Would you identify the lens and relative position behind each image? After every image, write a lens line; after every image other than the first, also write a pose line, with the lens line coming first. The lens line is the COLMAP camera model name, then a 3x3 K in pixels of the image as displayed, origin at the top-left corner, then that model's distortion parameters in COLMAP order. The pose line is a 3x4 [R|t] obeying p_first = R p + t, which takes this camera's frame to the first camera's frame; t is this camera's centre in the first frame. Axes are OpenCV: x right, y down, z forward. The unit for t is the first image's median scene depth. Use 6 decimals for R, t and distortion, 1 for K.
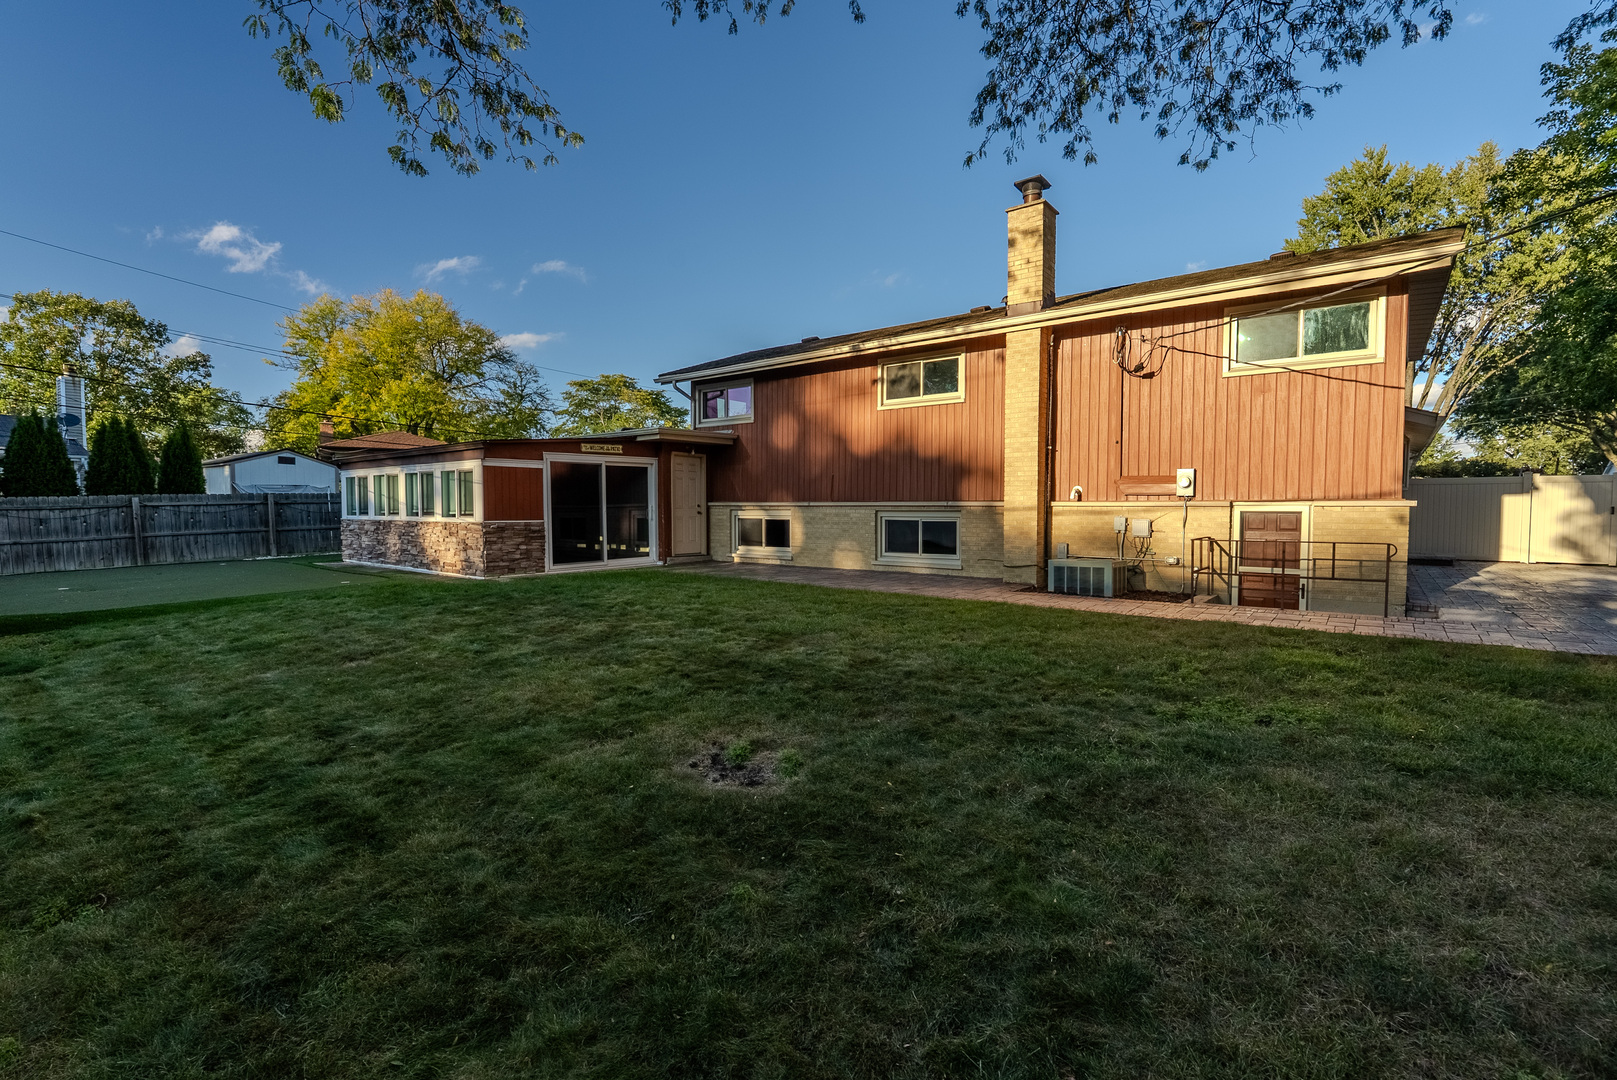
lens RADIAL K [[735.7, 0, 805.4], [0, 735.7, 539.8], [0, 0, 1]] dist [-0.002076, -0.000725]
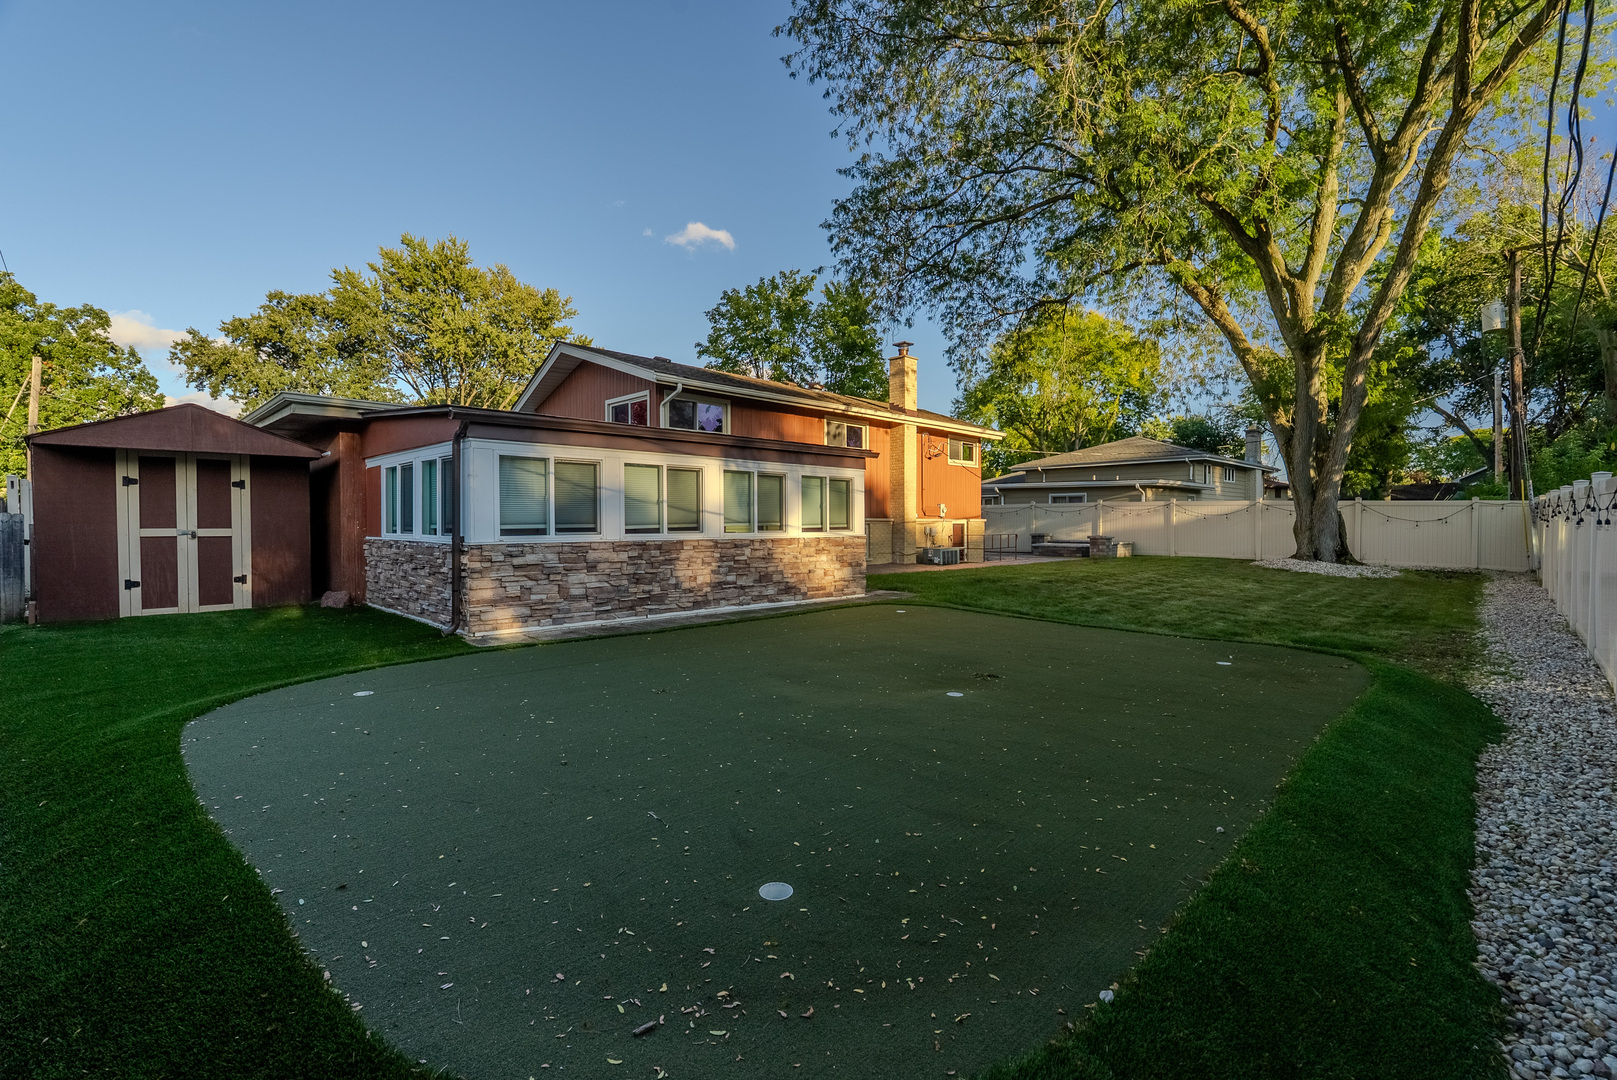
lens RADIAL K [[719.5, 0, 805.5], [0, 719.5, 539.2], [0, 0, 1]] dist [-0.001355, -0.000257]
pose [[0.106960, -0.022659, 0.994005, -0.477681], [0.042273, 0.998940, 0.018223, -0.013446], [-0.993364, 0.040071, 0.107804, 0.337119]]
